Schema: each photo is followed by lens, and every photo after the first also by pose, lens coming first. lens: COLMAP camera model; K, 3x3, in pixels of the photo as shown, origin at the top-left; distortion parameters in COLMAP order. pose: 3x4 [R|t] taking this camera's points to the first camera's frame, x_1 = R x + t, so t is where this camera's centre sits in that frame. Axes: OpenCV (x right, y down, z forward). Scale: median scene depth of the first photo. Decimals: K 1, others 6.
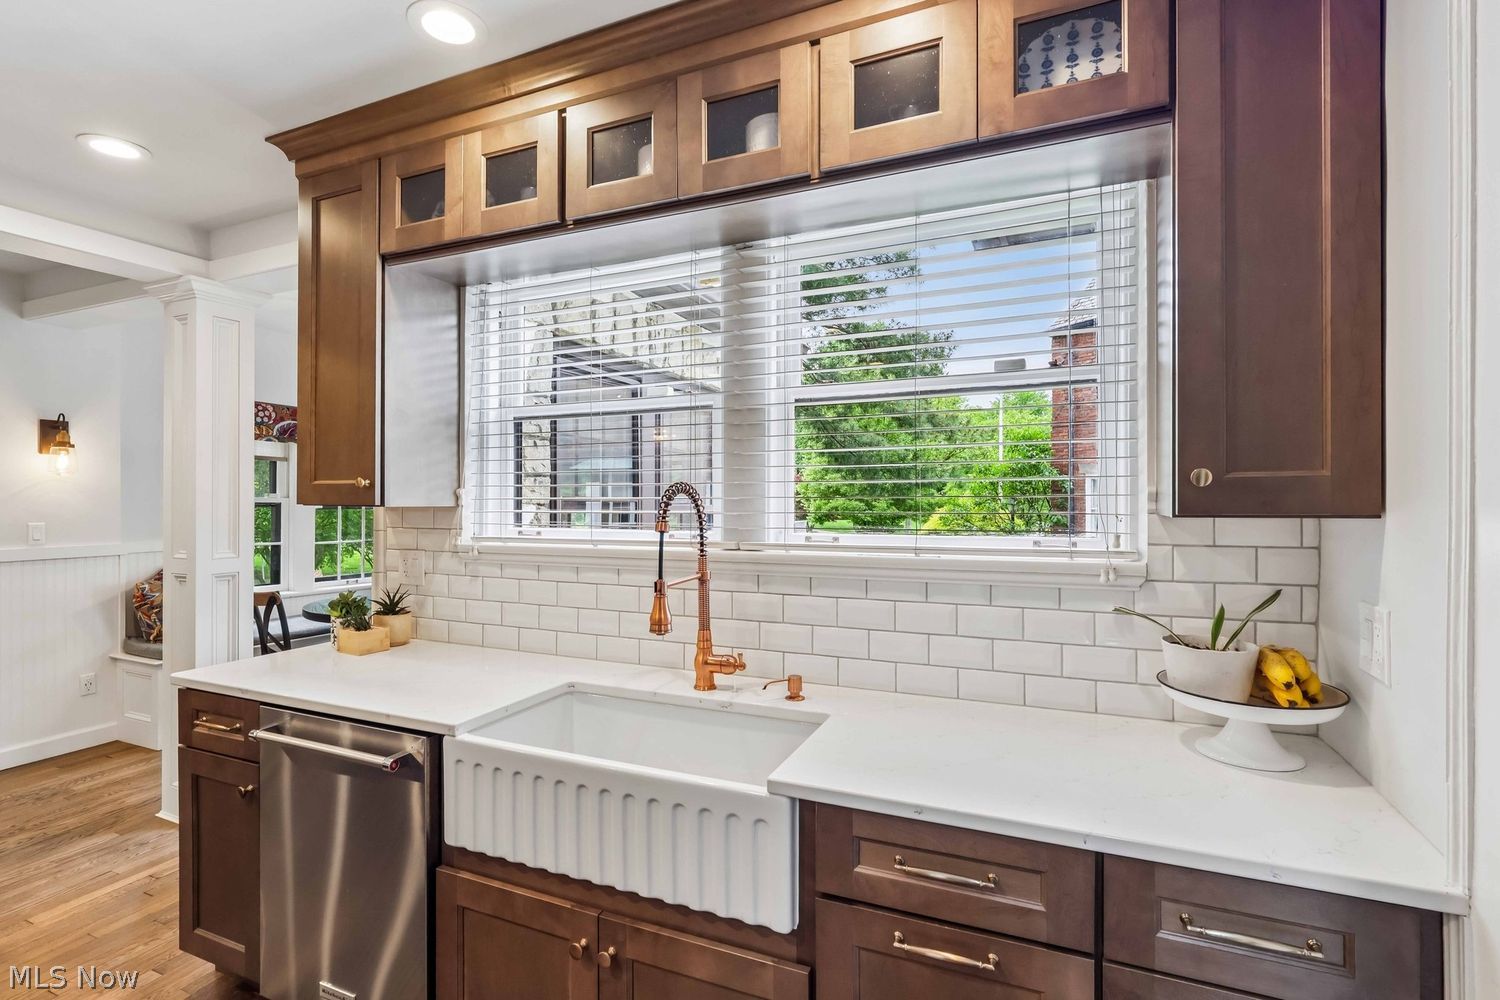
lens RADIAL K [[703.9, 0, 746.5], [0, 703.9, 497.4], [0, 0, 1]] dist [-0.001131, 0.000520]
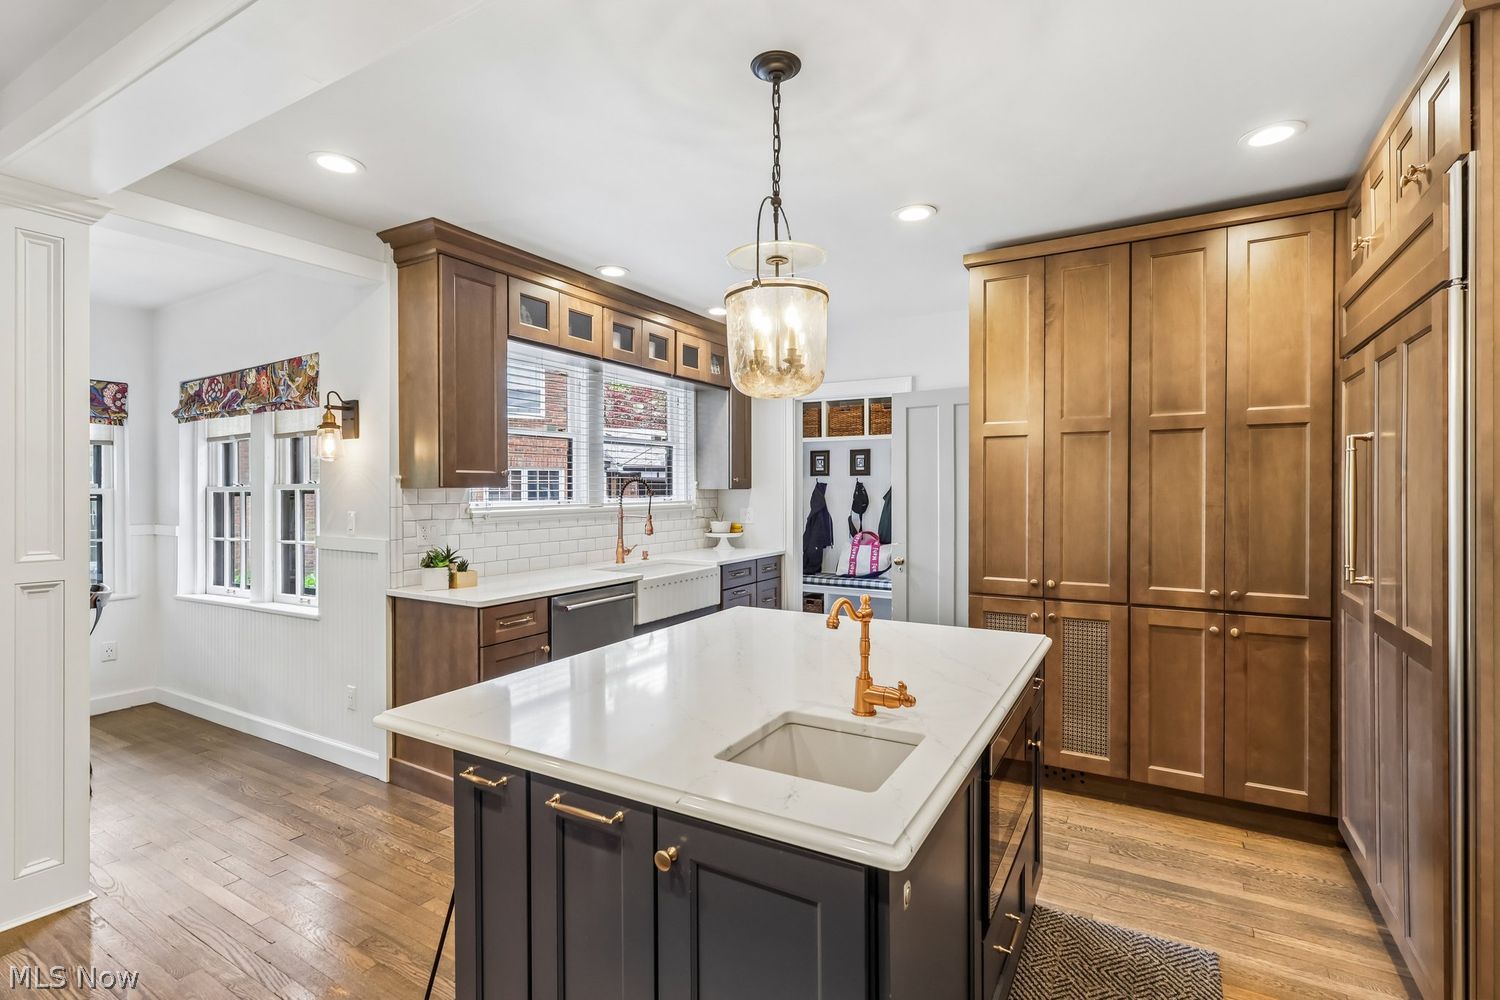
lens RADIAL K [[698.5, 0, 741.4], [0, 698.5, 505.8], [0, 0, 1]] dist [-0.001742, -0.000955]
pose [[0.134896, -0.027168, 0.990487, -2.172236], [-0.006311, 0.999580, 0.028277, 0.005290], [-0.990840, -0.010066, 0.134668, 0.248225]]
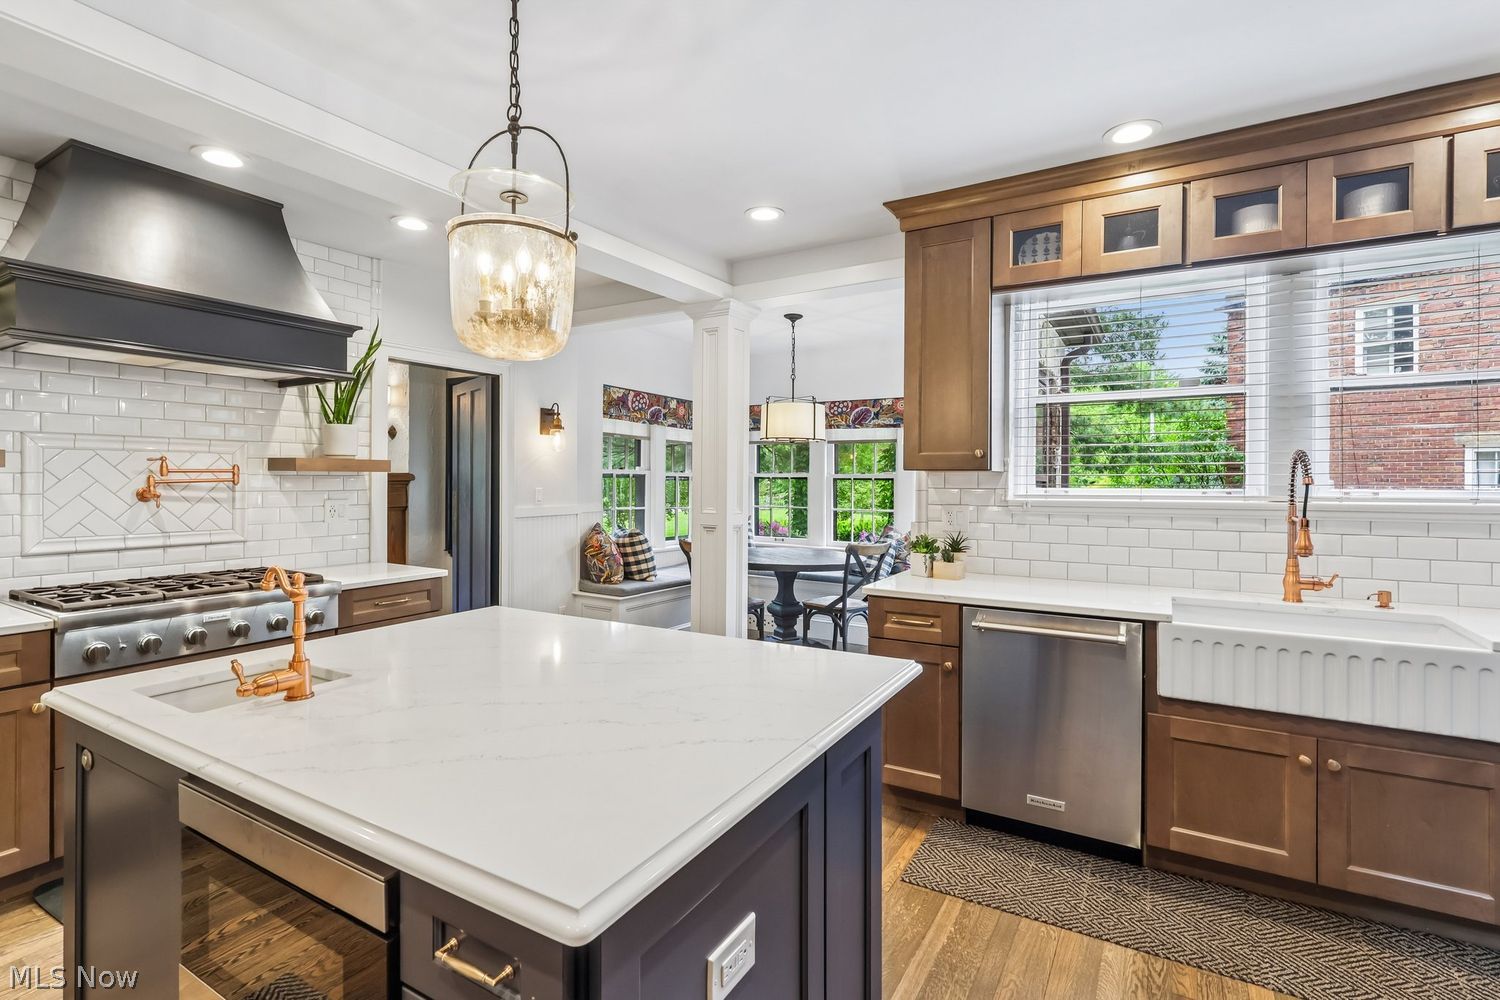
lens RADIAL K [[699.2, 0, 751.2], [0, 699.2, 481.1], [0, 0, 1]] dist [-0.000327, 0.001702]
pose [[0.992339, 0.001935, -0.123527, -0.855954], [-0.000967, 0.999968, 0.007894, 0.024734], [0.123539, -0.007714, 0.992310, -0.436438]]
